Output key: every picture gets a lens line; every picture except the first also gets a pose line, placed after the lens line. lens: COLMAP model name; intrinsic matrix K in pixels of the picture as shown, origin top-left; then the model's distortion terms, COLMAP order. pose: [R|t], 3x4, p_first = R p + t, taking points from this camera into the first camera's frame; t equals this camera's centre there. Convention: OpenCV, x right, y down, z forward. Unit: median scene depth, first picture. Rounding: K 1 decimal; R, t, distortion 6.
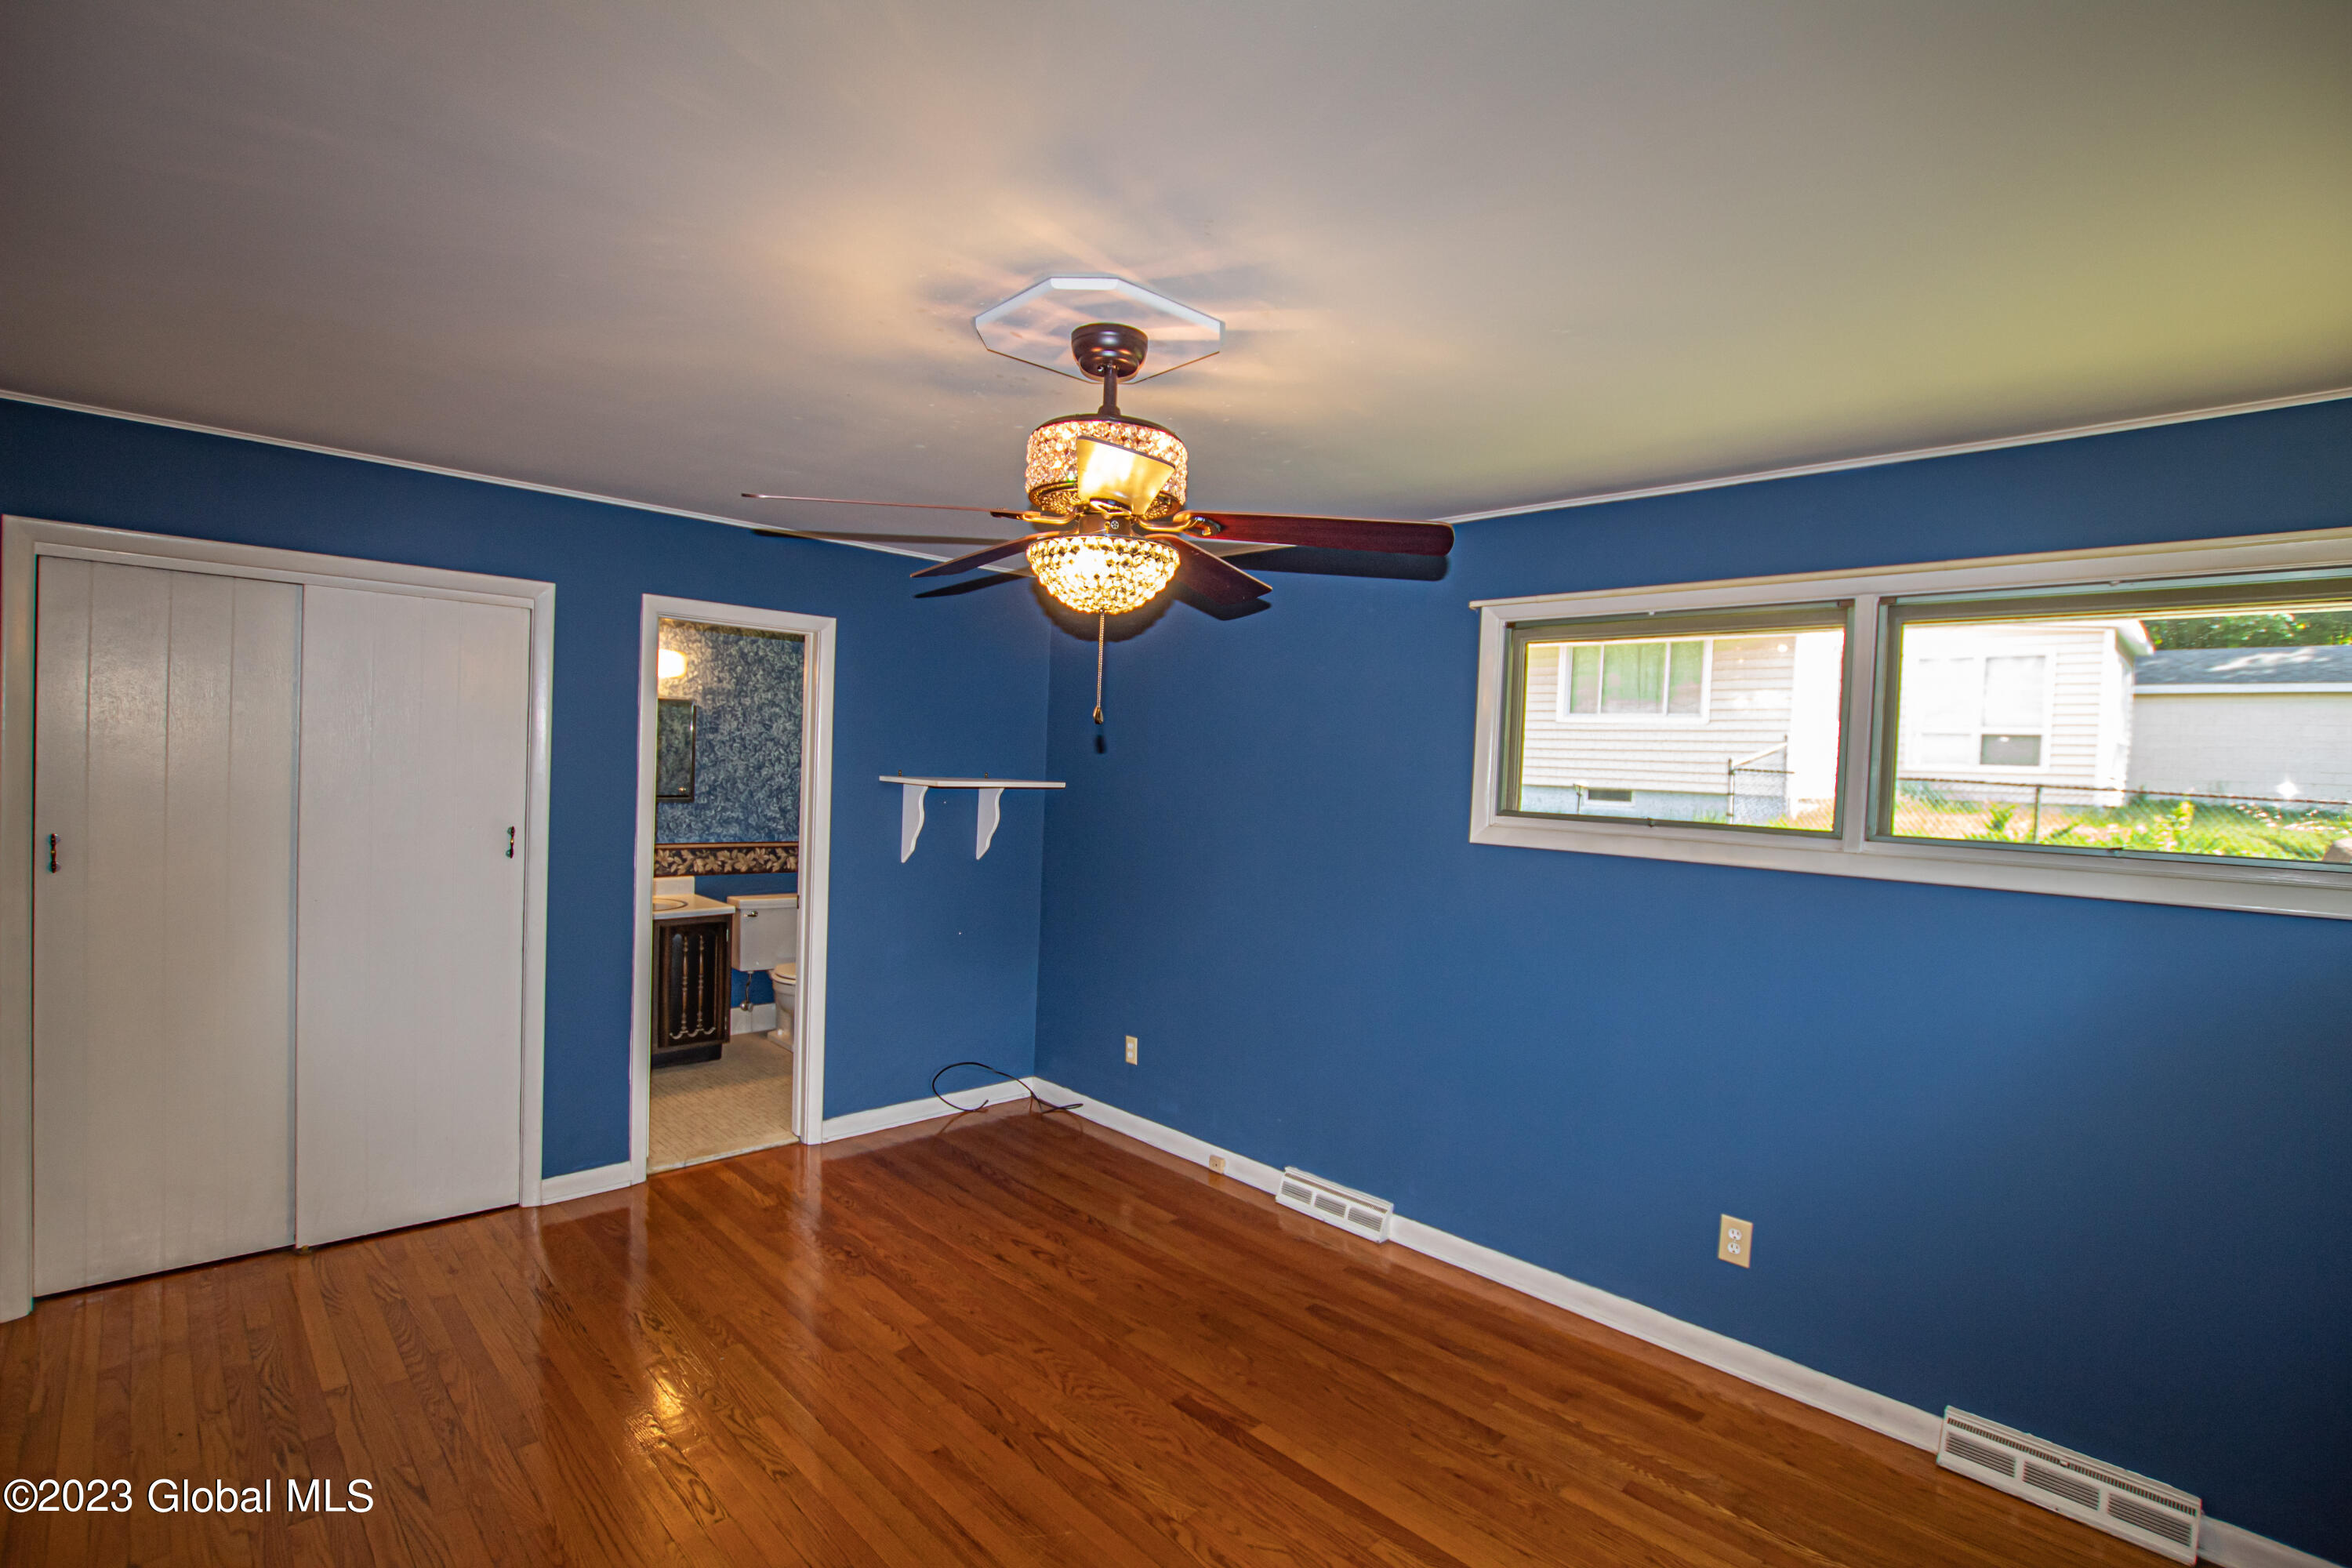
lens RADIAL K [[1075.9, 0, 1166.2], [0, 1075.9, 794.0], [0, 0, 1]] dist [-0.003168, -0.000594]
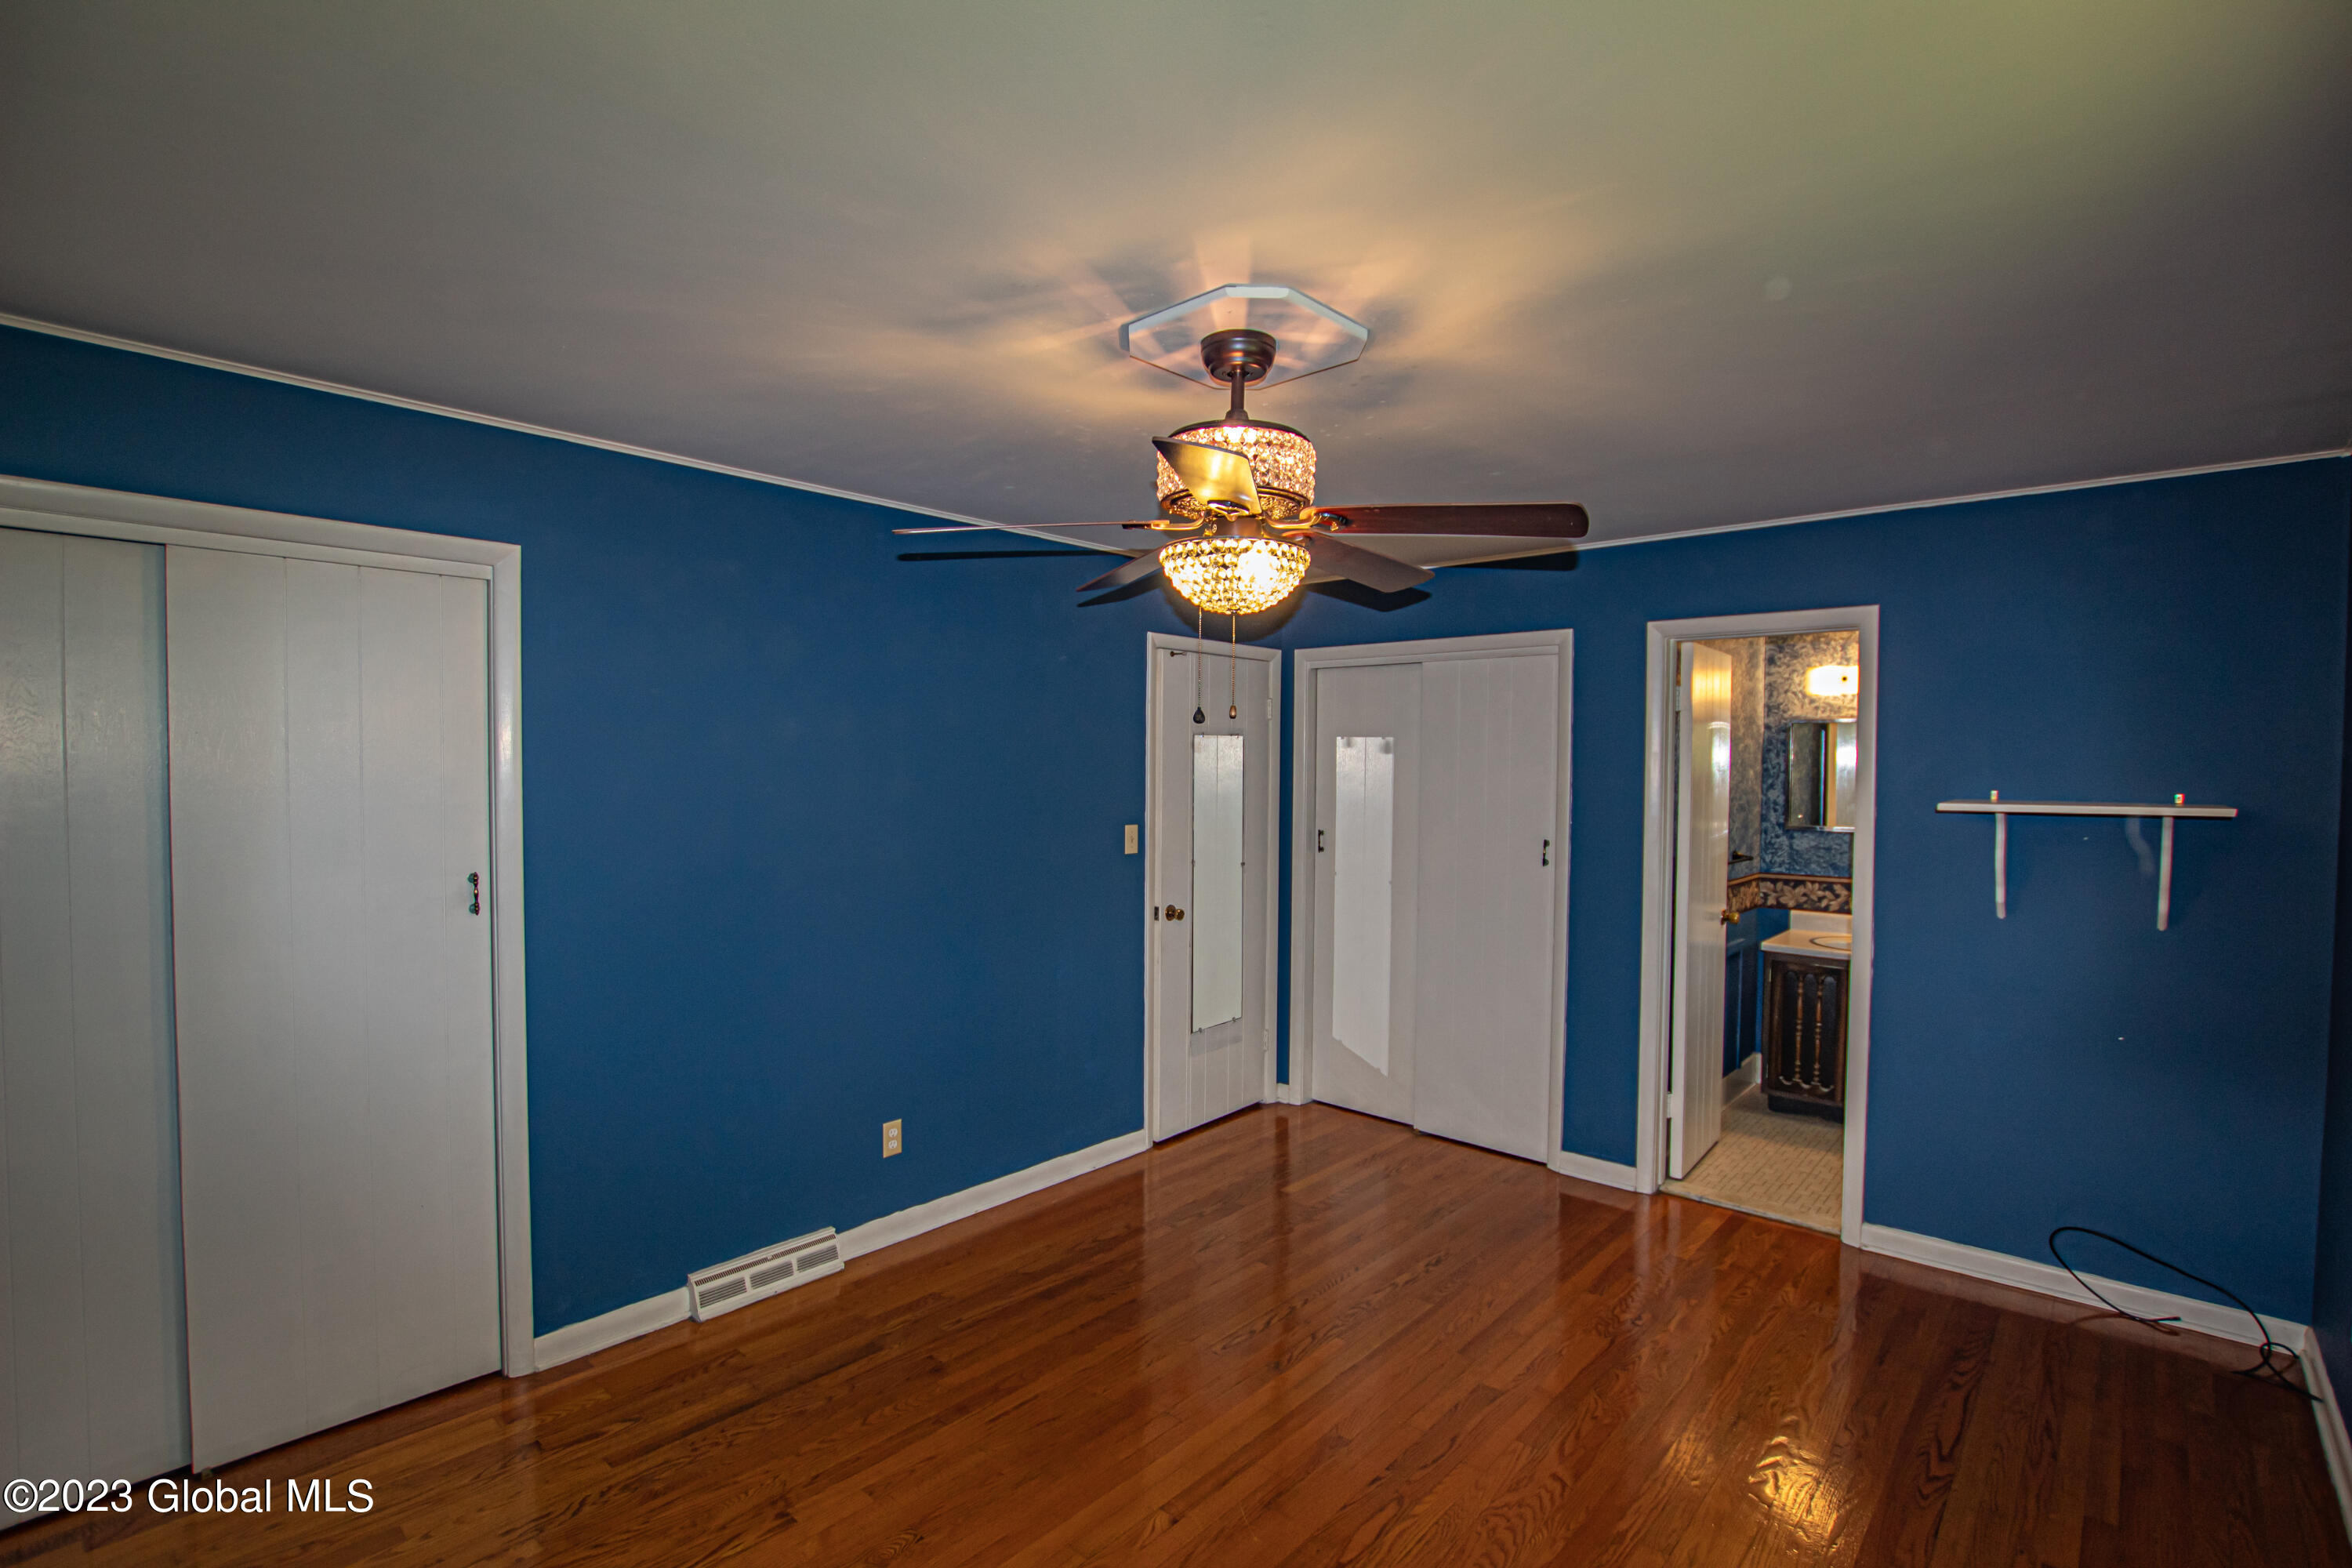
lens RADIAL K [[1077.4, 0, 1176.0], [0, 1077.4, 798.2], [0, 0, 1]] dist [-0.042776, 0.008808]
pose [[0.105830, -0.004437, -0.994374, 0.494329], [-0.033755, 0.999398, -0.008052, 0.006781], [0.993811, 0.034417, 0.105616, 0.447903]]
